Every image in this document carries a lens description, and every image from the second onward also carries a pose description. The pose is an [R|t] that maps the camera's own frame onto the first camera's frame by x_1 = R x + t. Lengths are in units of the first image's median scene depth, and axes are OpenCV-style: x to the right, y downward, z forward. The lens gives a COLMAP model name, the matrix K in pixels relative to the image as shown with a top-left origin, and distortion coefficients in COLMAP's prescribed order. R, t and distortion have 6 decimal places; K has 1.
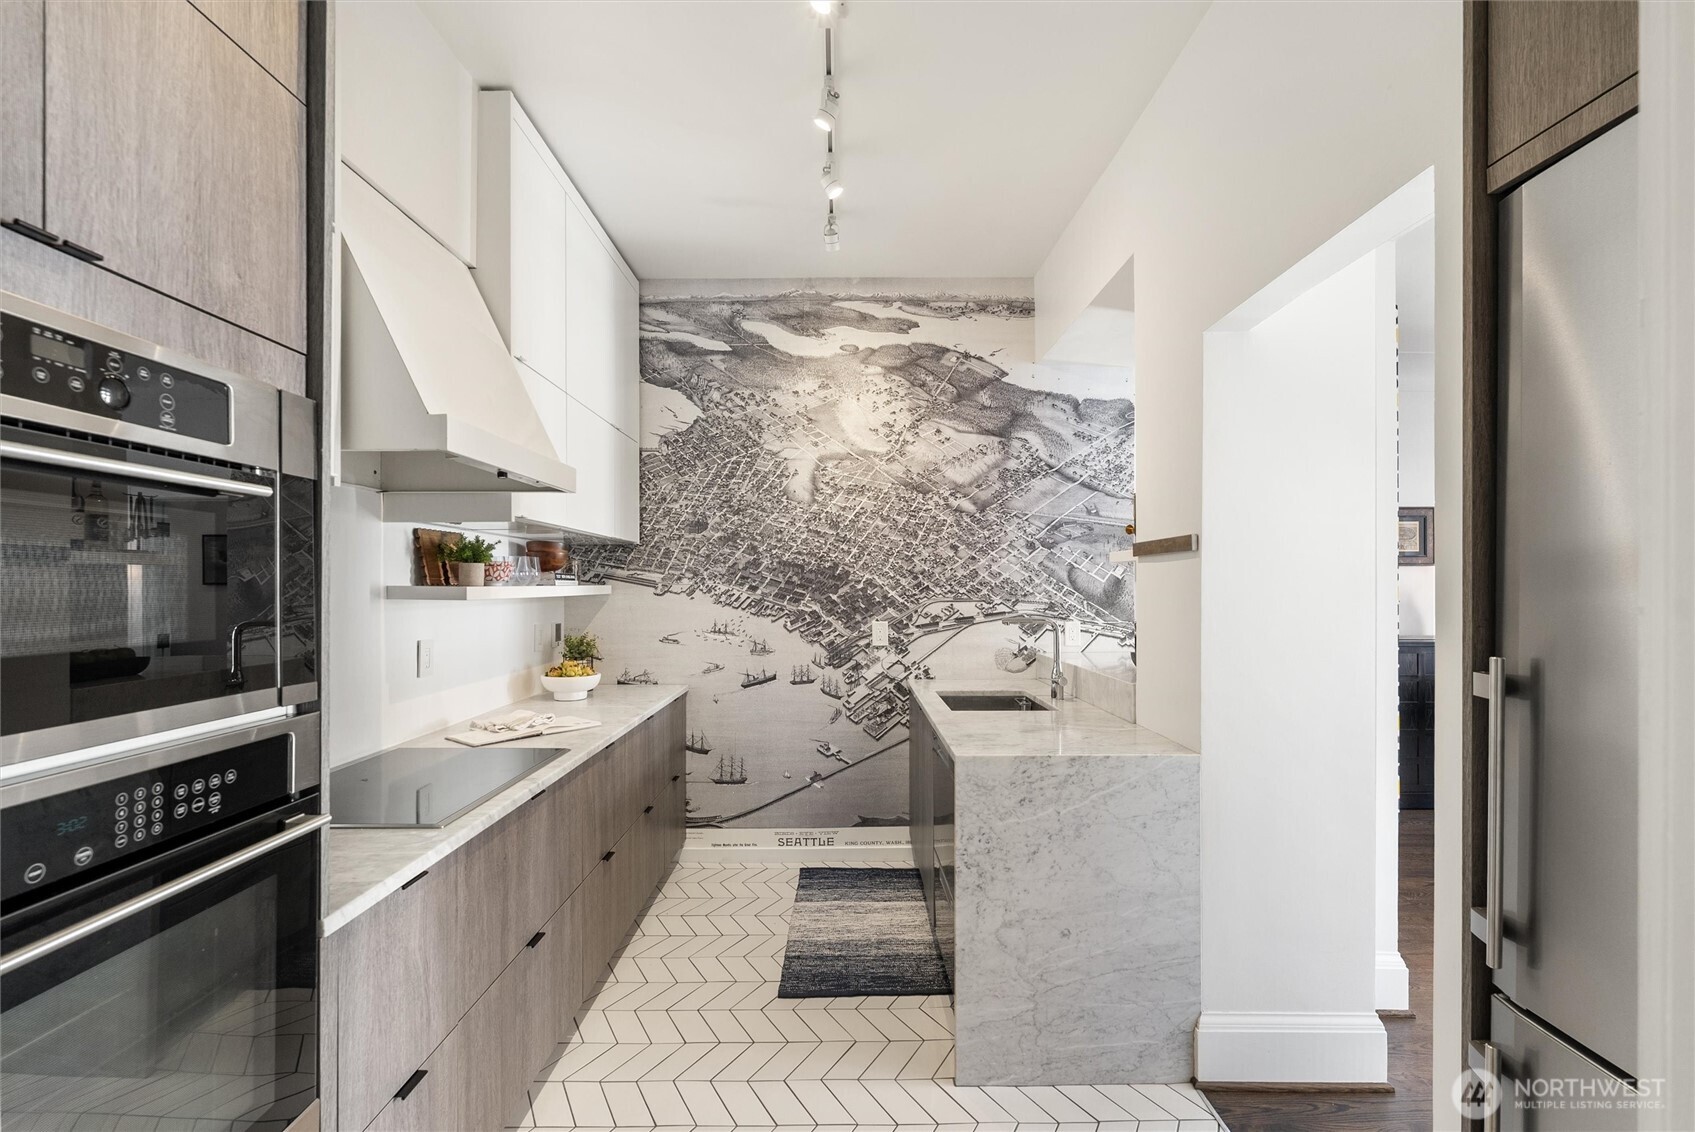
lens RADIAL K [[755.7, 0, 849.9], [0, 755.7, 573.7], [0, 0, 1]] dist [-0.000954, 0.000072]
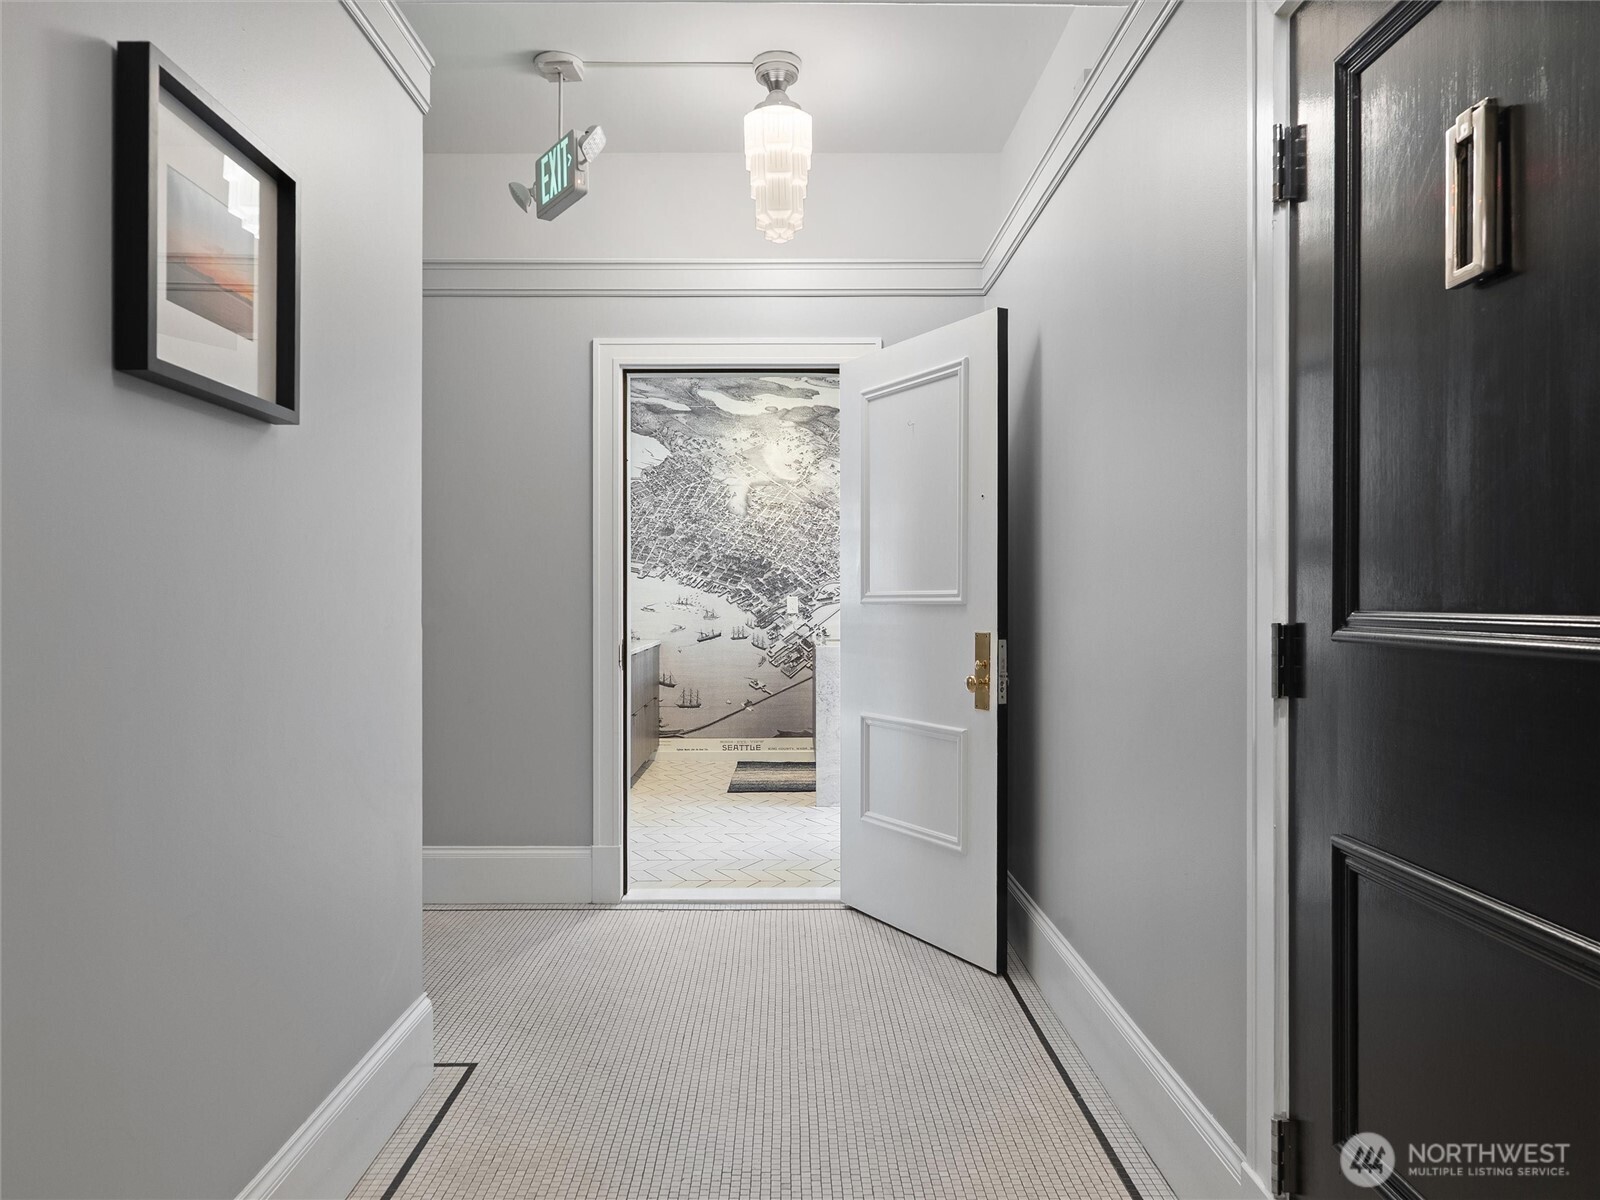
lens RADIAL K [[1154.8, 0, 796.9], [0, 1154.8, 599.8], [0, 0, 1]] dist [-0.003699, -0.000569]
pose [[0.999961, 0.001235, 0.008786, 0.028982], [-0.001327, 0.999945, 0.010414, 0.046282], [-0.008772, -0.010425, 0.999907, -1.229835]]
